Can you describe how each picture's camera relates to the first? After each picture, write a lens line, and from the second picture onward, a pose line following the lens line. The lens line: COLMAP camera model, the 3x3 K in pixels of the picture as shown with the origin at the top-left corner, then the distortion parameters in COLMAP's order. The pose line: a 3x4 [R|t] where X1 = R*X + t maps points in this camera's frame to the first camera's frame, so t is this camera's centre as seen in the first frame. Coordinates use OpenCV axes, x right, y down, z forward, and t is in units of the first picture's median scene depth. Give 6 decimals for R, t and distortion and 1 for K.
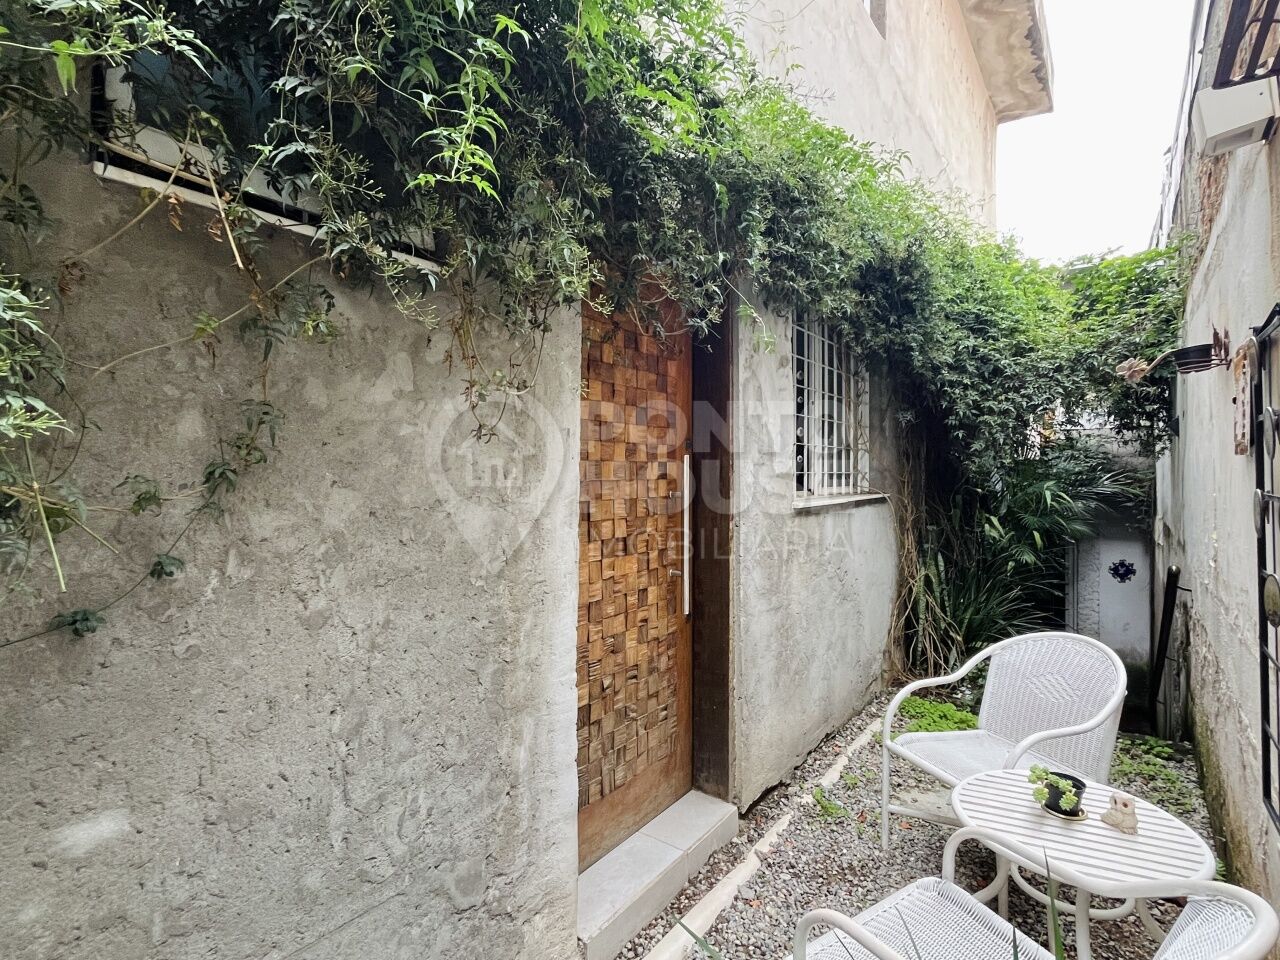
lens RADIAL K [[642.5, 0, 635.8], [0, 642.5, 477.8], [0, 0, 1]] dist [-0.005433, -0.001131]
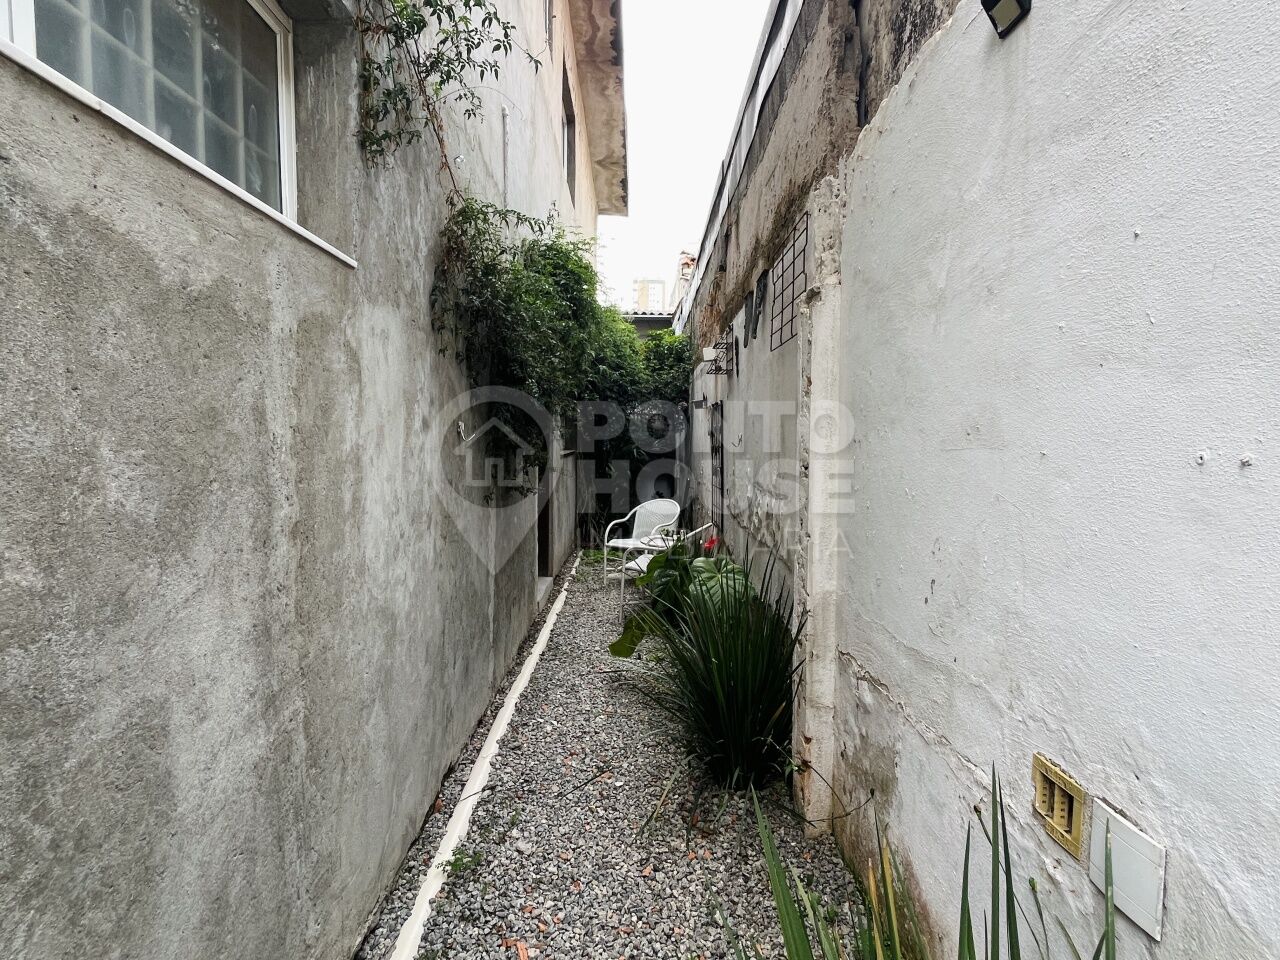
lens RADIAL K [[642.5, 0, 640.7], [0, 642.5, 479.6], [0, 0, 1]] dist [-0.005433, -0.001131]
pose [[0.797242, -0.026856, 0.603062, -0.395123], [-0.007421, 0.998498, 0.054277, 0.004843], [-0.603614, -0.047747, 0.795846, -0.424709]]
